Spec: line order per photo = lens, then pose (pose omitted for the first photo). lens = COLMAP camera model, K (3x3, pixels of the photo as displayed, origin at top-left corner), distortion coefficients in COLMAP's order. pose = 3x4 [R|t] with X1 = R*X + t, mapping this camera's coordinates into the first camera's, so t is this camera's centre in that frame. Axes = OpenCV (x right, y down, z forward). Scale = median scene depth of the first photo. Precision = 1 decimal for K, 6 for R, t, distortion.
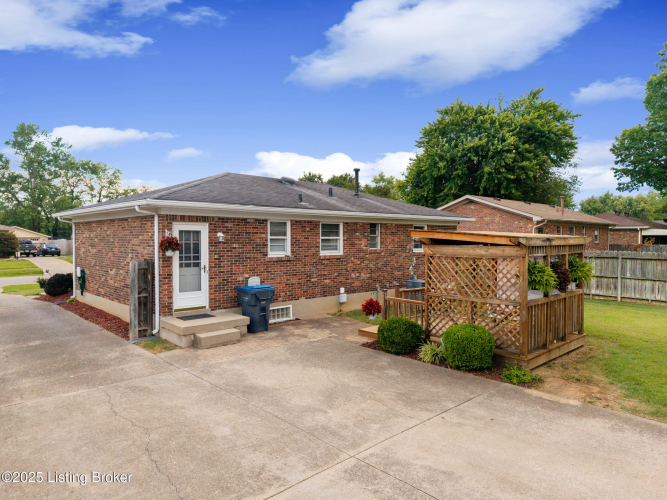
lens RADIAL K [[452.4, 0, 333.5], [0, 452.4, 250.0], [0, 0, 1]] dist [0.036733, -0.006791]
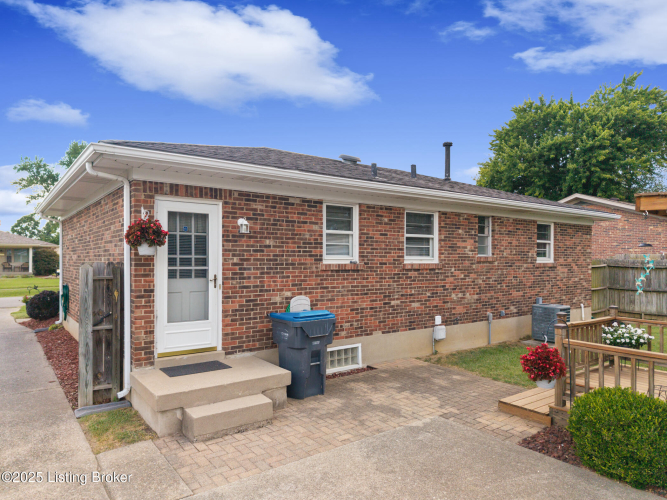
lens RADIAL K [[452.4, 0, 333.5], [0, 452.4, 250.0], [0, 0, 1]] dist [0.036733, -0.006791]
pose [[0.994805, -0.001022, -0.101790, -0.074868], [-0.003910, 0.998828, -0.048243, 0.028433], [0.101720, 0.048390, 0.993635, 0.432598]]
